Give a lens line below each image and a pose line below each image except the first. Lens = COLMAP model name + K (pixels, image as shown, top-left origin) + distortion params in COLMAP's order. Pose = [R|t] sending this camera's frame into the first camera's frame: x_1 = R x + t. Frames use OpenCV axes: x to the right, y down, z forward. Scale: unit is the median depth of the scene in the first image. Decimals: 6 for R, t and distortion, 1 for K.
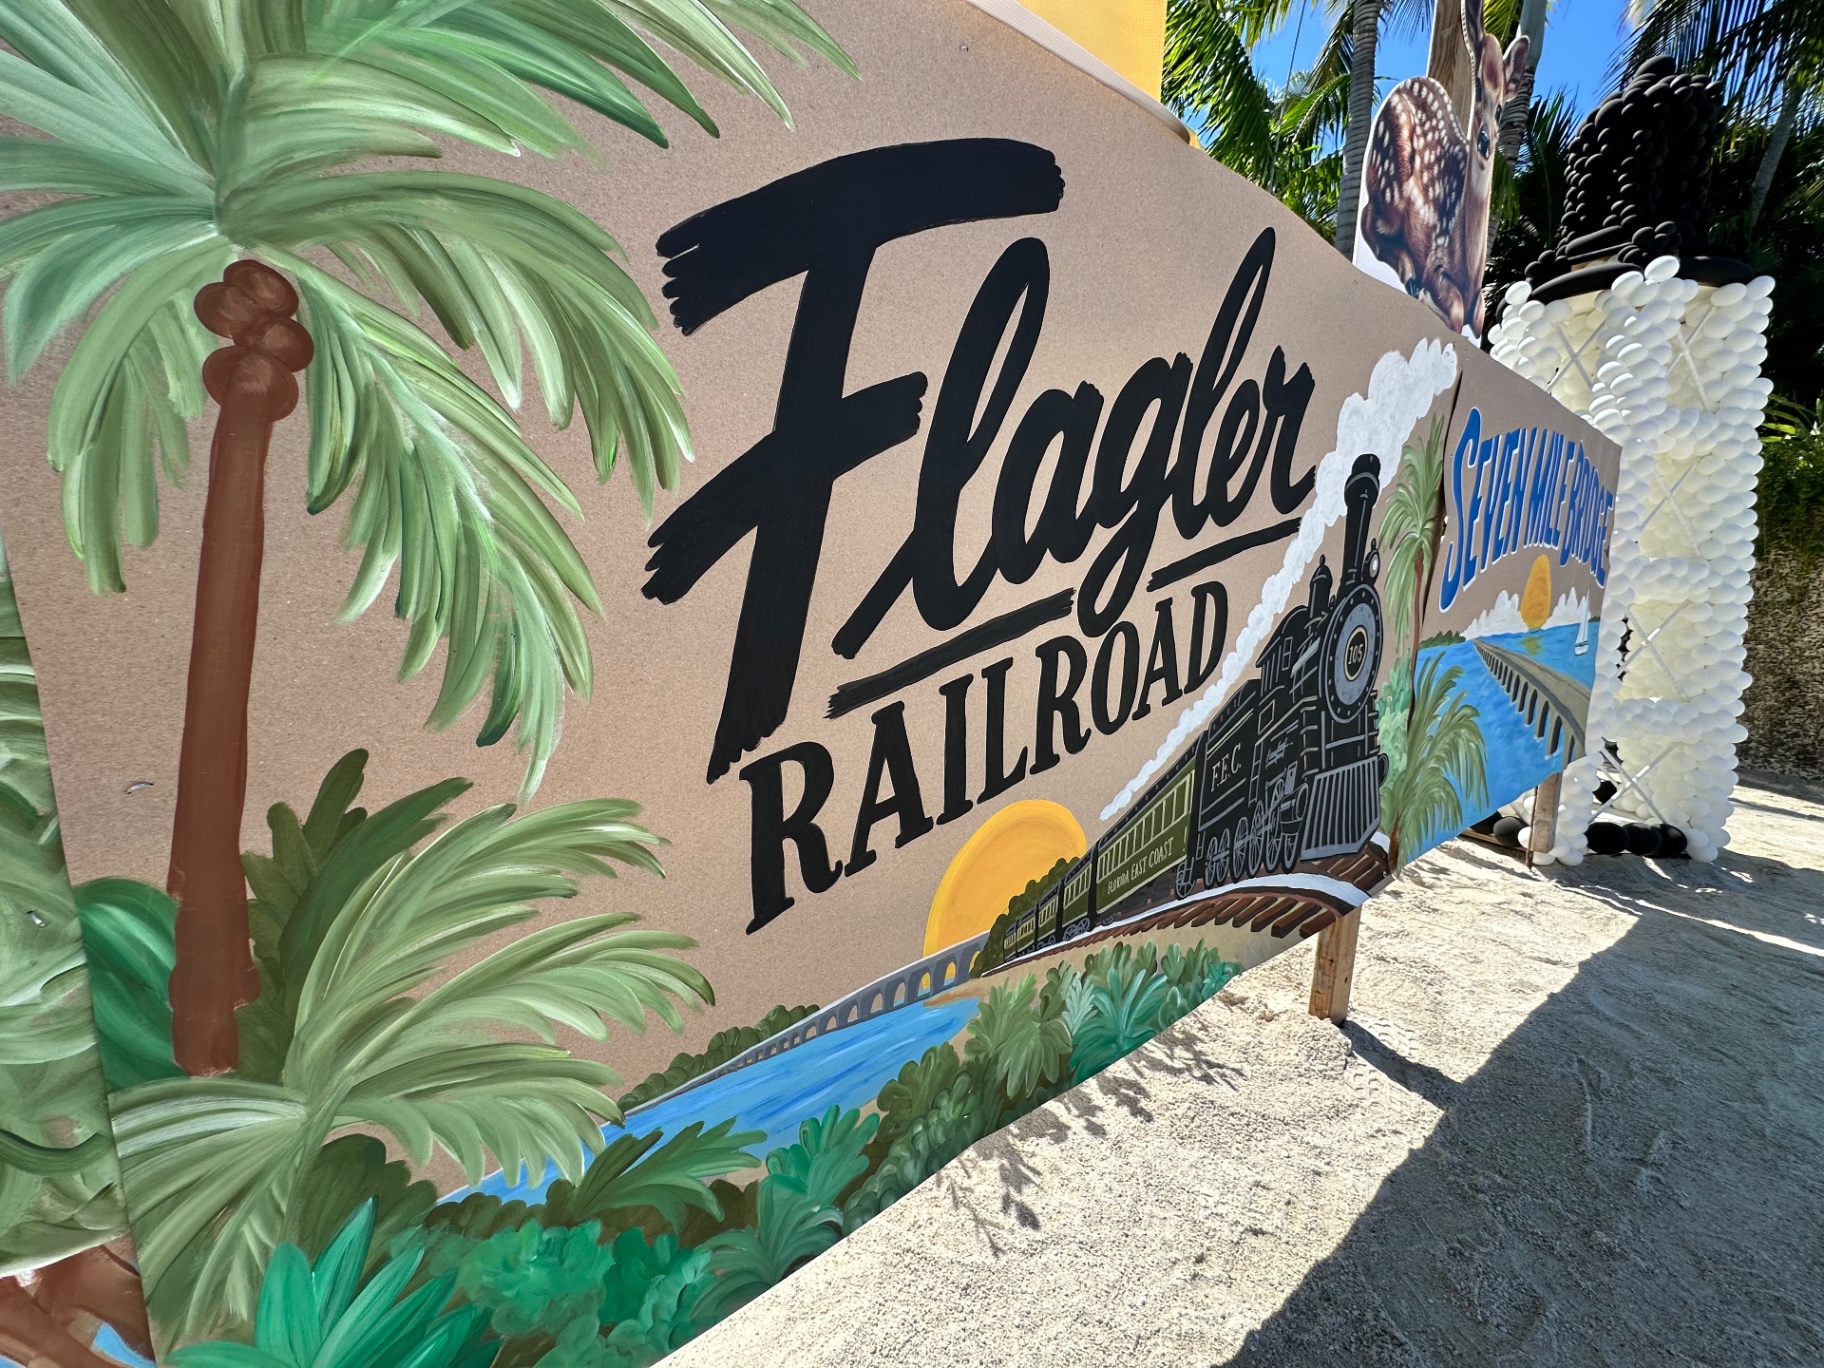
lens RADIAL K [[730.7, 0, 911.5], [0, 730.7, 683.5], [0, 0, 1]] dist [-0.005772, -0.000202]
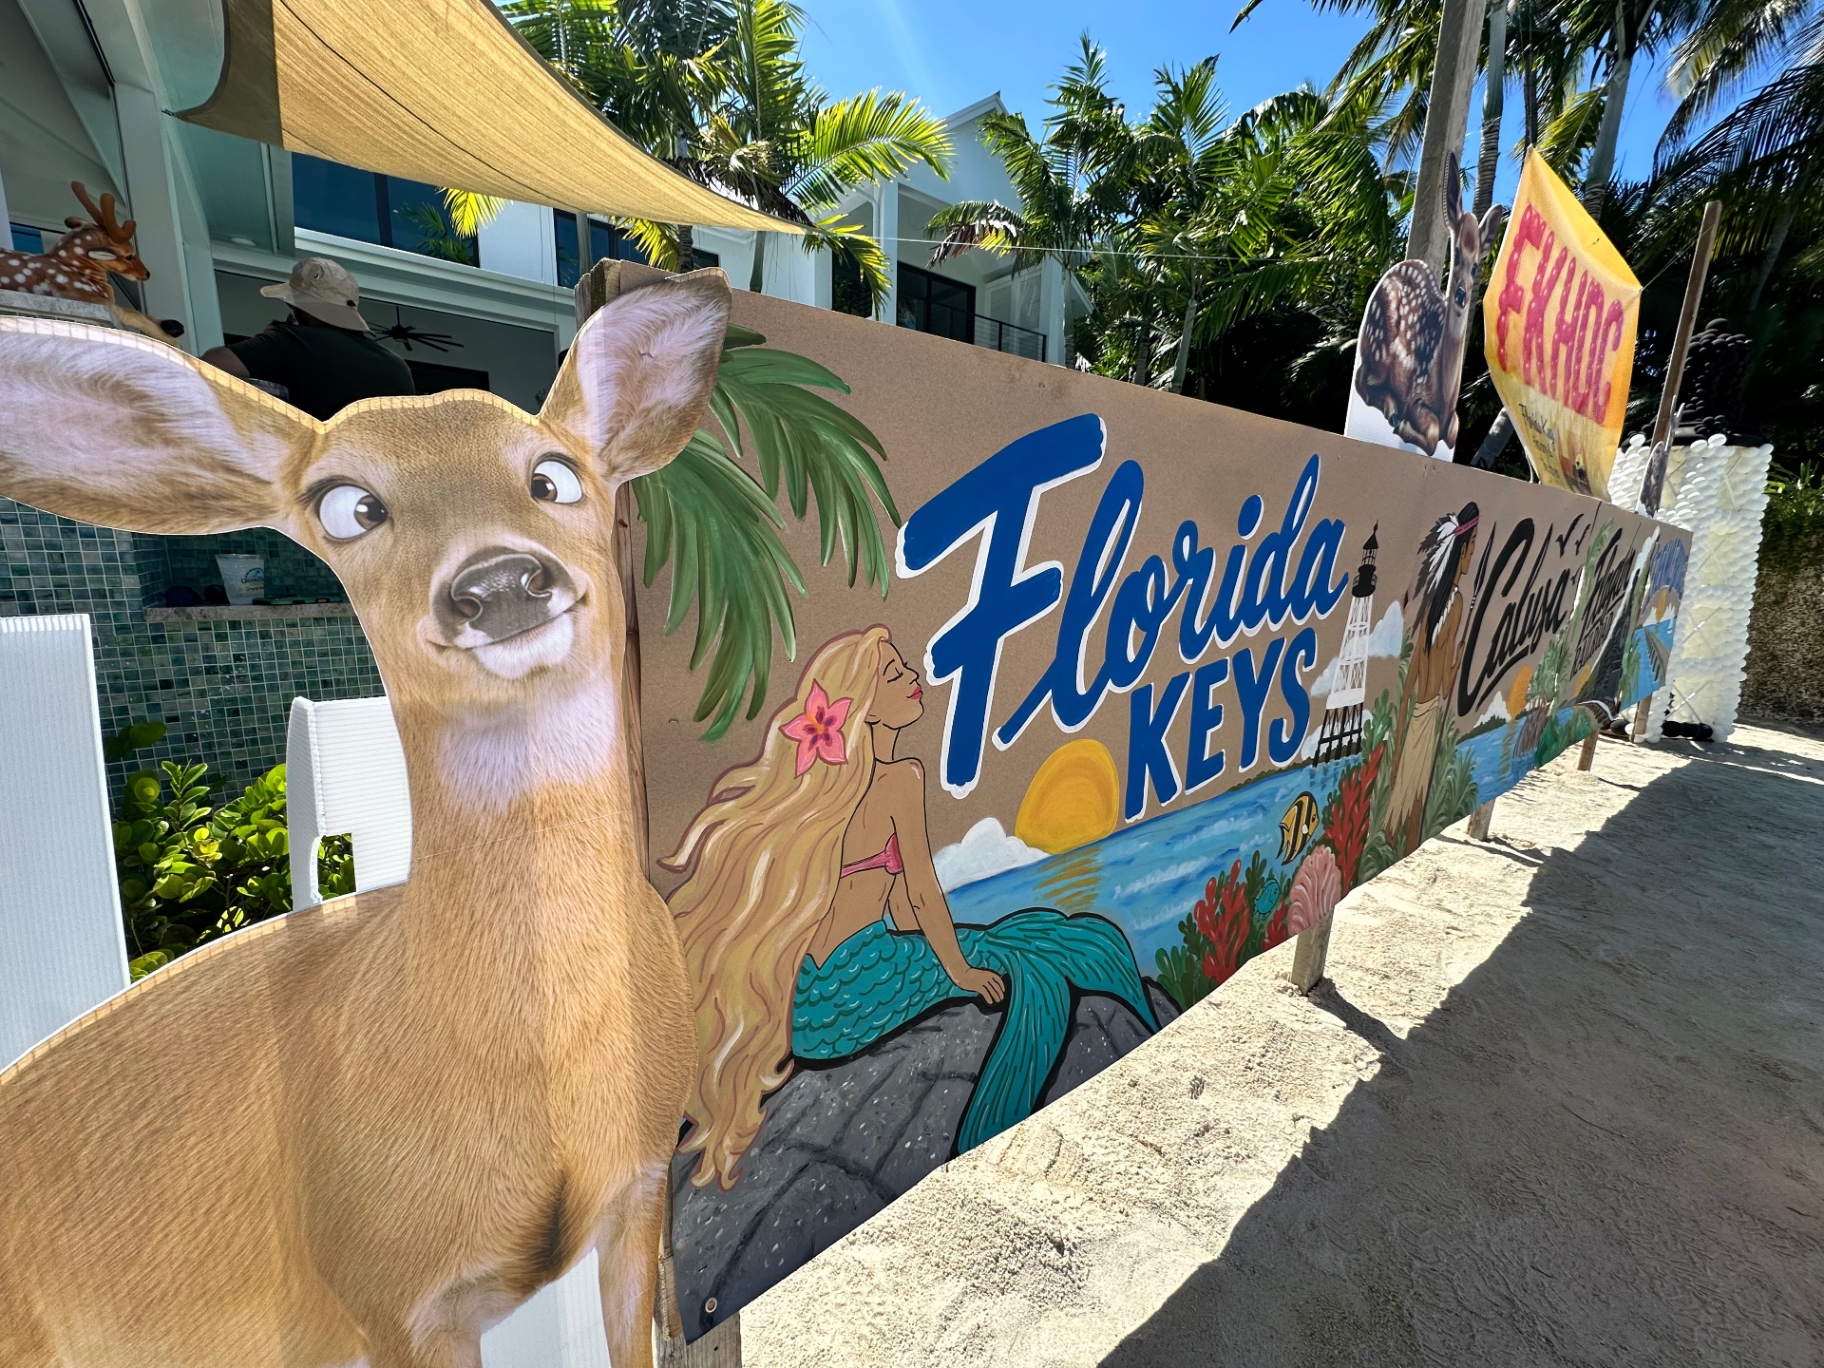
lens RADIAL K [[730.7, 0, 909.0], [0, 730.7, 683.2], [0, 0, 1]] dist [-0.005772, -0.000202]
pose [[0.999880, 0.013960, 0.006748, -1.129249], [-0.014190, 0.999273, 0.035387, 0.051657], [-0.006249, -0.035478, 0.999351, -0.948869]]
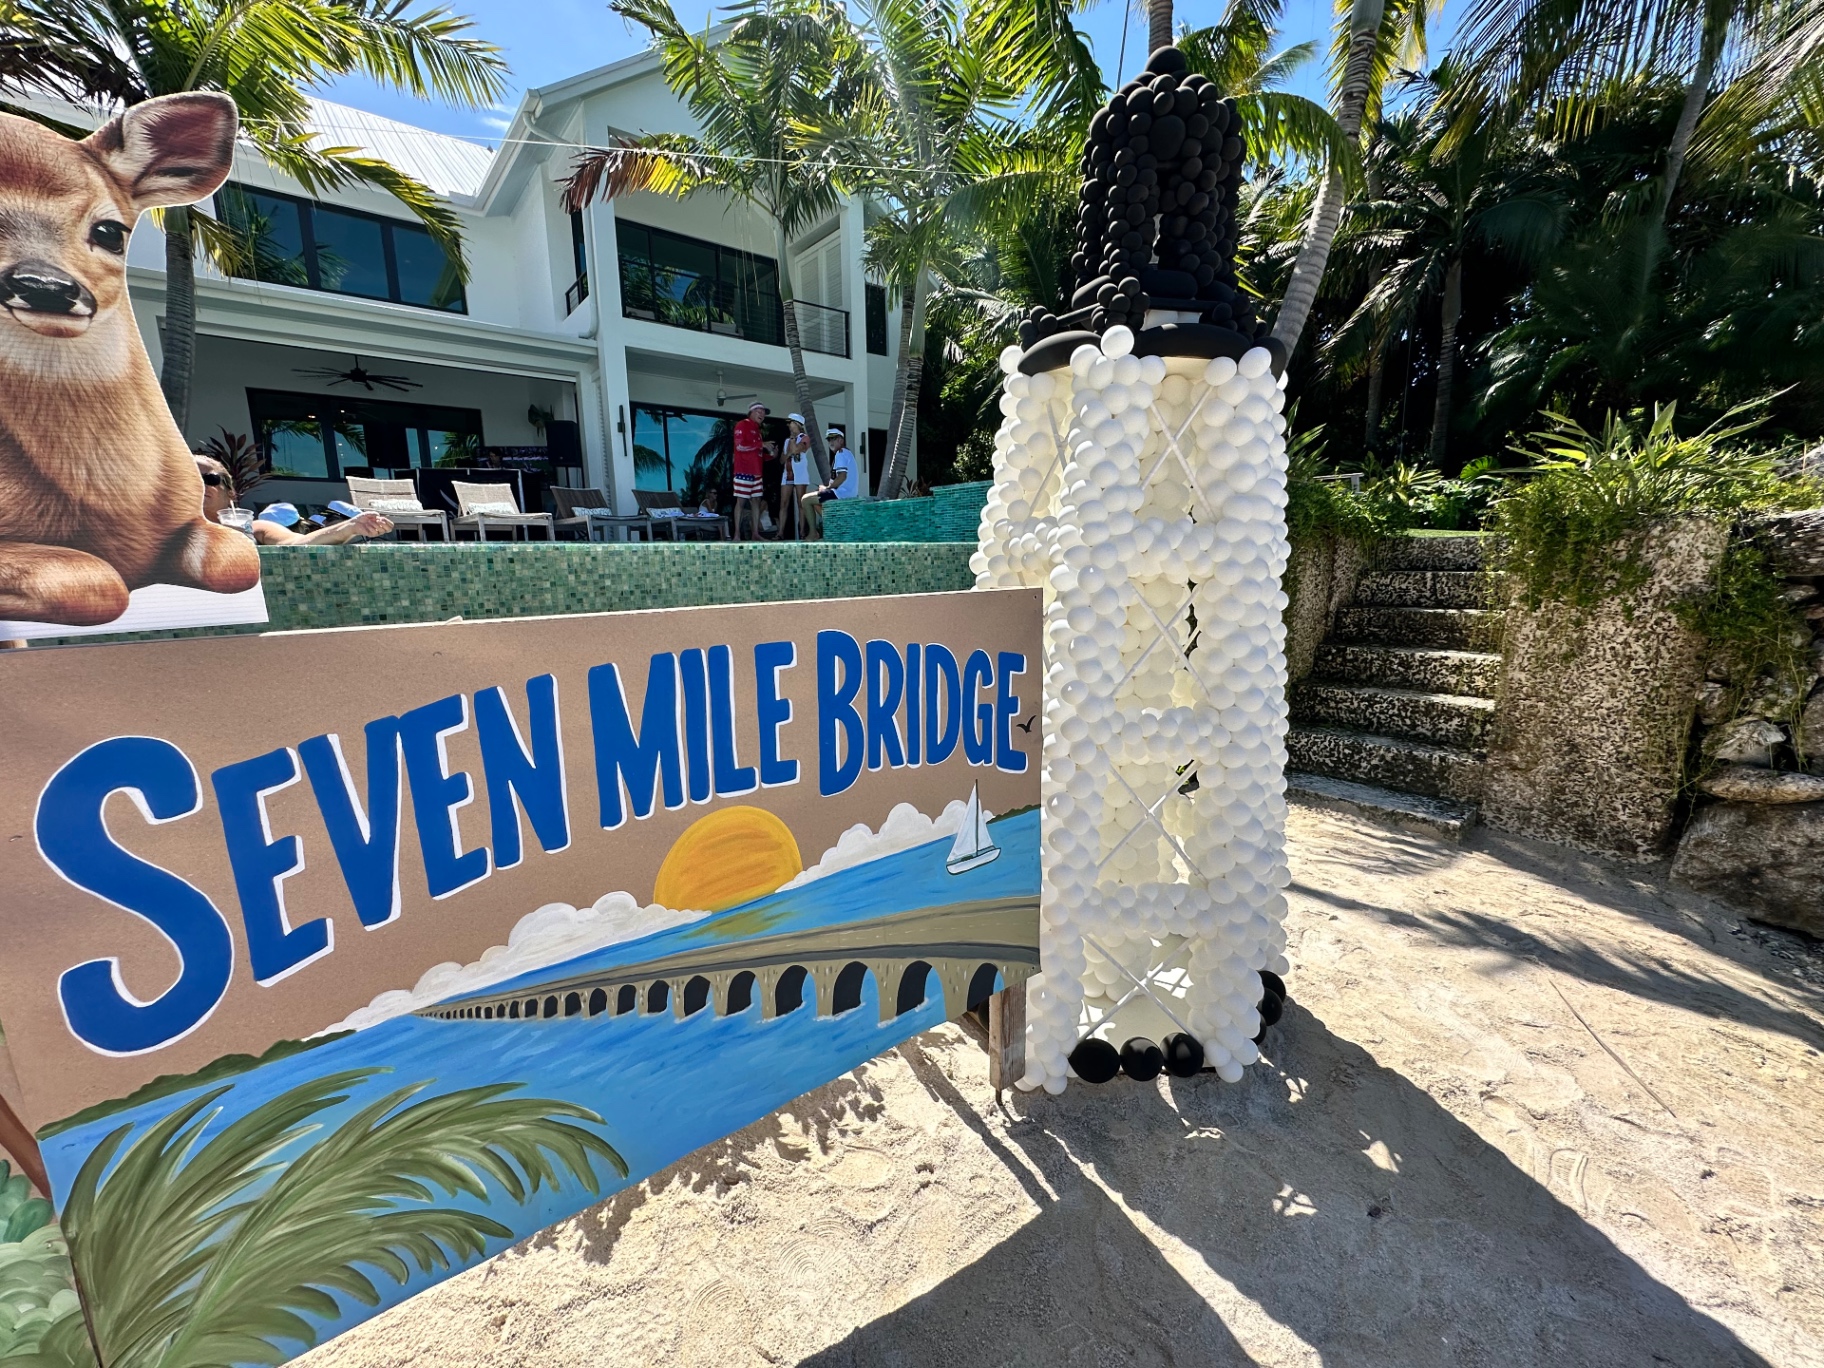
lens RADIAL K [[730.7, 0, 919.8], [0, 730.7, 685.9], [0, 0, 1]] dist [-0.005772, -0.000202]
pose [[0.999707, -0.023560, 0.005519, 0.781309], [0.023364, 0.999175, 0.033216, -0.232841], [-0.006297, -0.033077, 0.999433, 0.218893]]
